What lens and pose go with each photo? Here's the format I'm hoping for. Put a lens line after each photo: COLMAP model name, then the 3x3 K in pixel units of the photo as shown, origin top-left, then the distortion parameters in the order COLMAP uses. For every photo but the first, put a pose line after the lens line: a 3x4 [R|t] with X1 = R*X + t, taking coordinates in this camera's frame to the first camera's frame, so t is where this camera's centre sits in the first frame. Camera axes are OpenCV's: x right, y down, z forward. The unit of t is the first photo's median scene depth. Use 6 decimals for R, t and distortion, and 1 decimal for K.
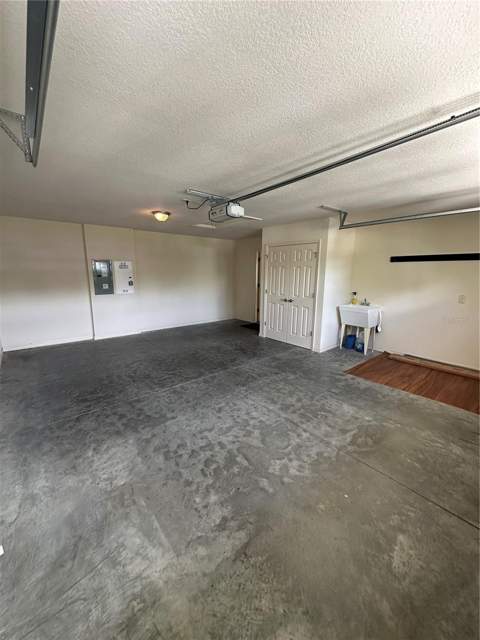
lens RADIAL K [[254.6, 0, 240.2], [0, 254.6, 317.8], [0, 0, 1]] dist [-0.004159, 0.000496]
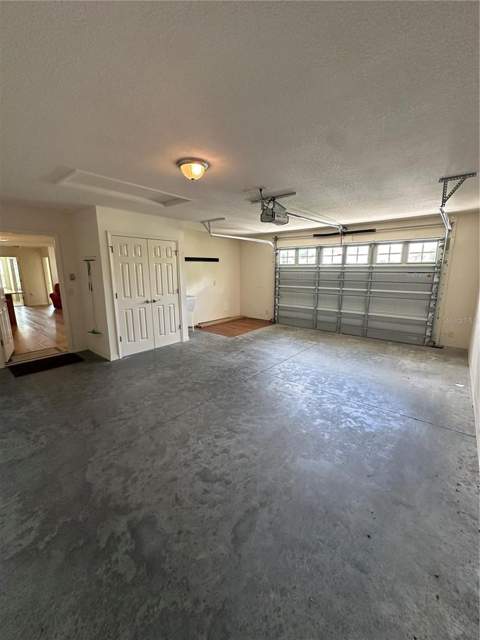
lens RADIAL K [[254.6, 0, 240.8], [0, 254.6, 321.9], [0, 0, 1]] dist [-0.004159, 0.000496]
pose [[-0.155532, -0.205695, 0.966178, -0.805934], [0.179800, 0.955847, 0.232440, -0.164269], [-0.971330, 0.209871, -0.111681, 0.888245]]
